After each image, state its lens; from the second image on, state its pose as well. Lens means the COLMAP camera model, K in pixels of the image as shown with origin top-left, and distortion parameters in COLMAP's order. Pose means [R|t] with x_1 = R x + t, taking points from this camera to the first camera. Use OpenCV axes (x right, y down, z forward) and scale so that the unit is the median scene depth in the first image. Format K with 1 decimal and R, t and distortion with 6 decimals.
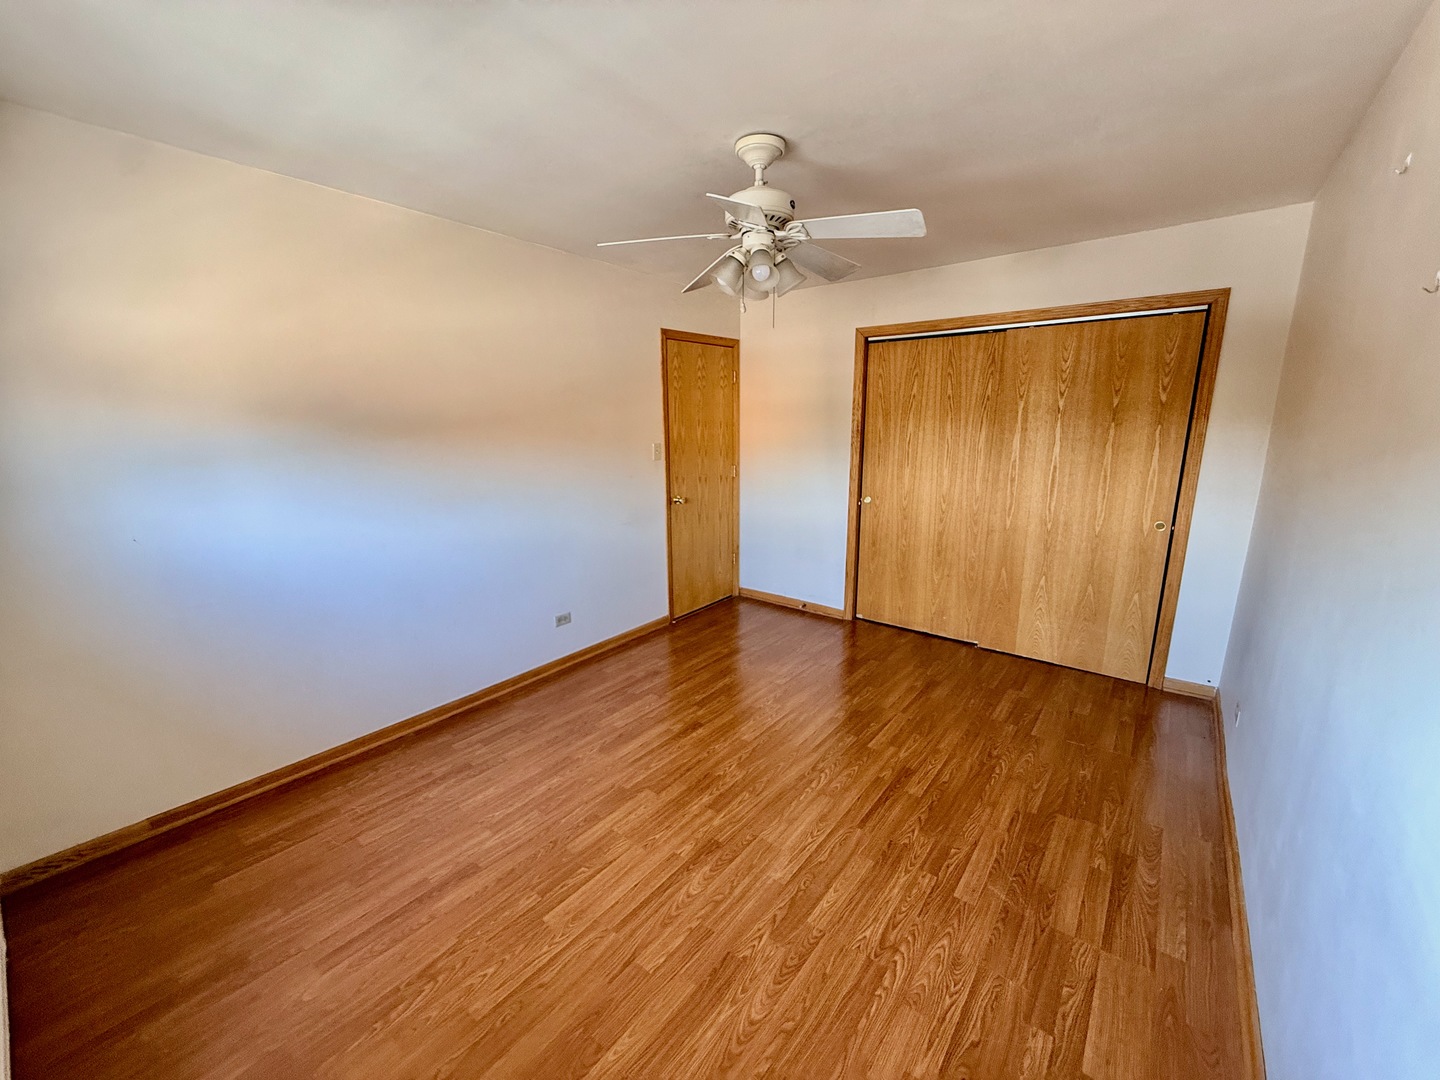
lens RADIAL K [[573.2, 0, 723.2], [0, 573.2, 537.7], [0, 0, 1]] dist [-0.001285, 0.000273]
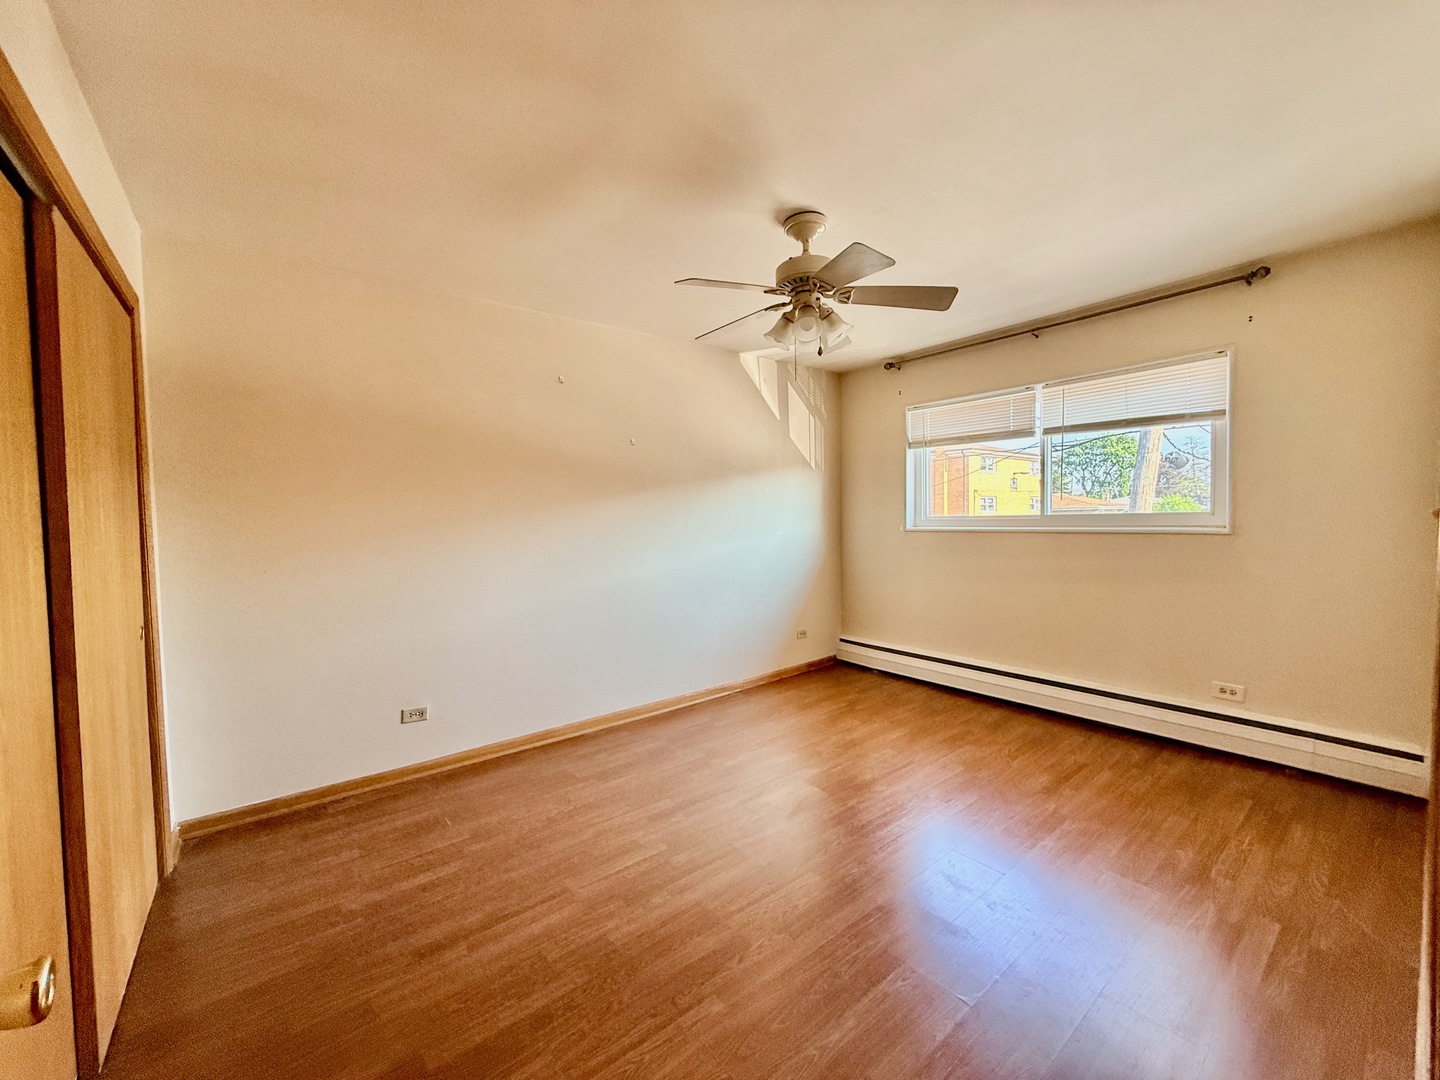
lens RADIAL K [[573.2, 0, 716.6], [0, 573.2, 534.9], [0, 0, 1]] dist [-0.001285, 0.000273]
pose [[-0.976129, 0.010049, 0.216960, 0.008123], [0.065377, 0.966194, 0.249390, -0.339199], [-0.207119, 0.257621, -0.943787, 2.057374]]
